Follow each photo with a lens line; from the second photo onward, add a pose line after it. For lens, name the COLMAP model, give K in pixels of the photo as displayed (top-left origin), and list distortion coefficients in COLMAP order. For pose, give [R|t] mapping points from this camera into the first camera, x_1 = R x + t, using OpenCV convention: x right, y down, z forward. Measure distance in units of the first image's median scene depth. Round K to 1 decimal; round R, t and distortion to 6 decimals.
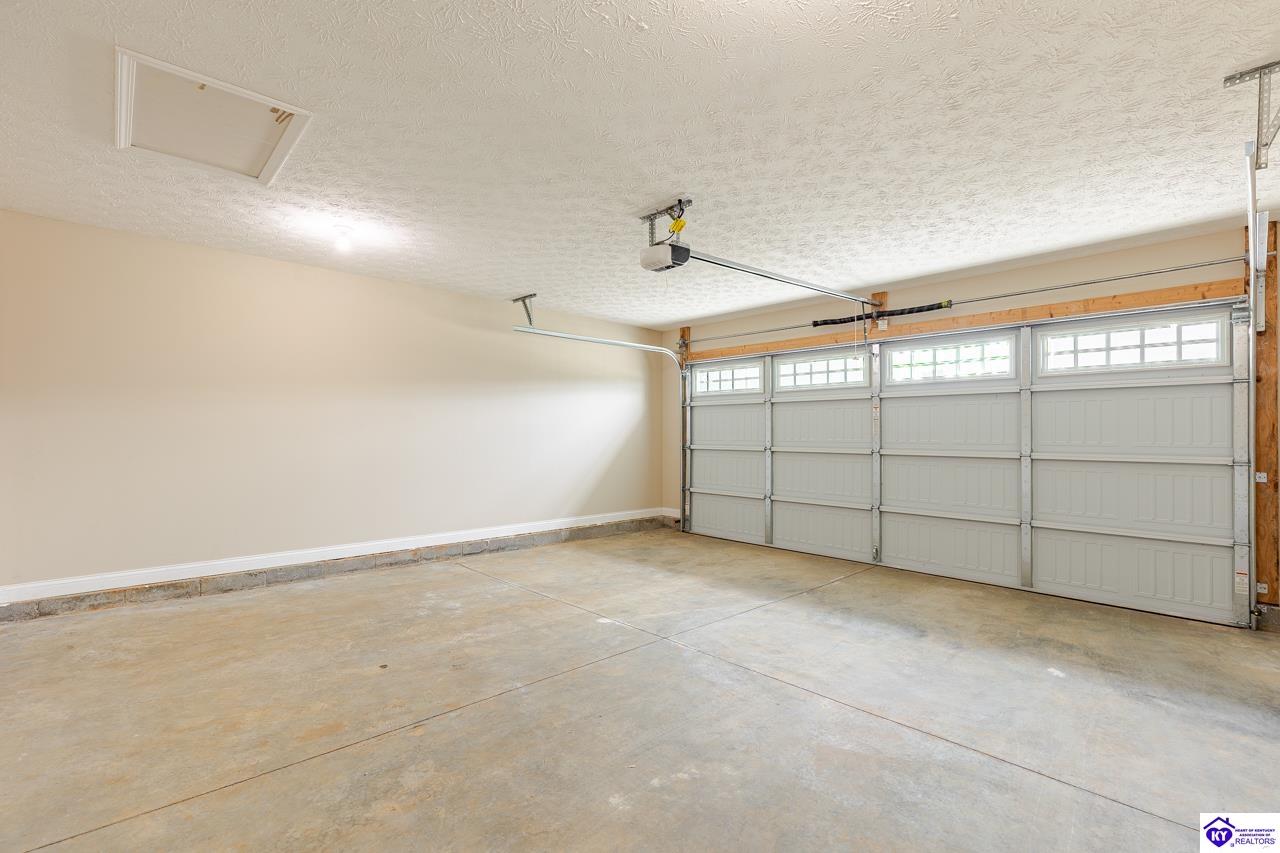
lens RADIAL K [[577.2, 0, 641.7], [0, 577.2, 430.3], [0, 0, 1]] dist [0.010447, -0.001888]
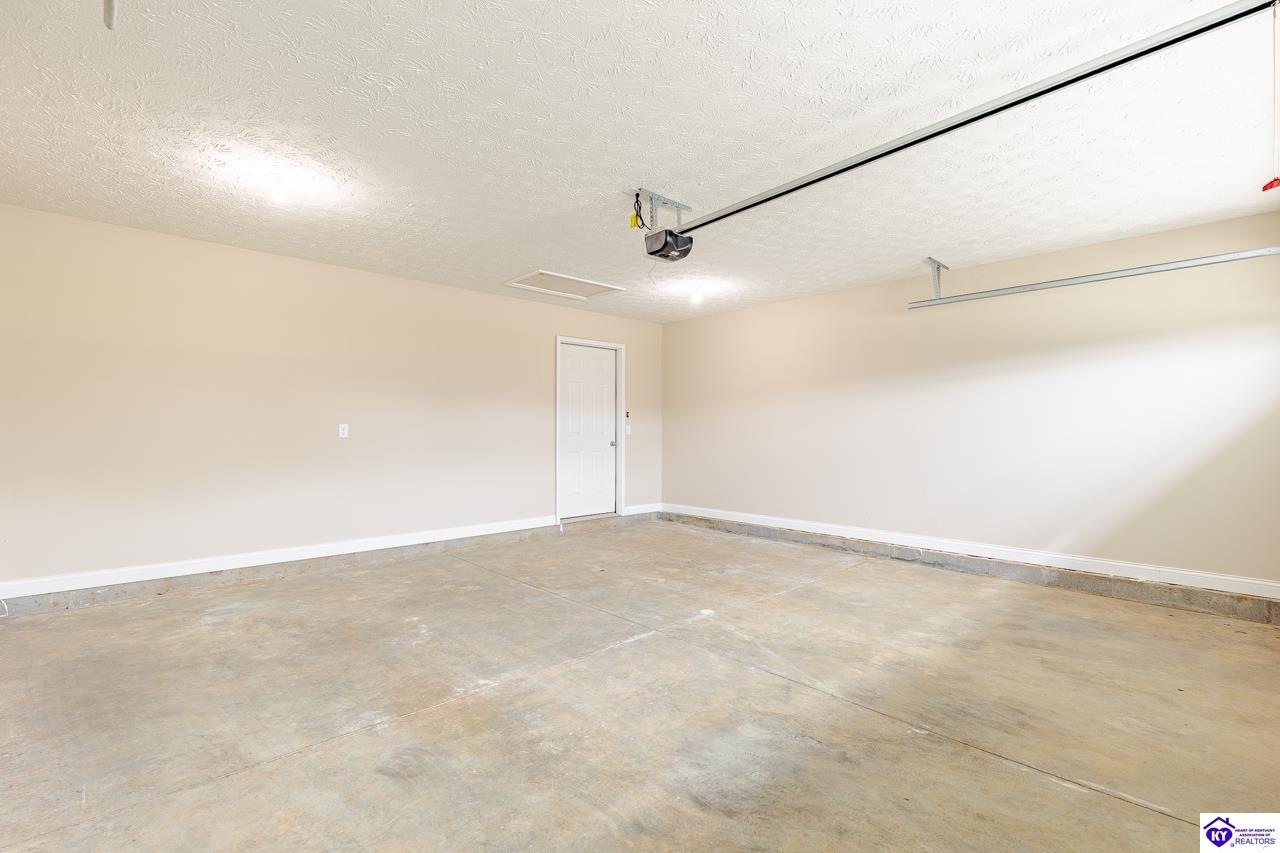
lens RADIAL K [[577.2, 0, 642.1], [0, 577.2, 427.5], [0, 0, 1]] dist [0.010447, -0.001888]
pose [[0.003701, -0.010063, -0.999943, 0.923975], [0.005043, 0.999937, -0.010044, 0.016594], [0.999980, -0.005006, 0.003751, 0.862384]]
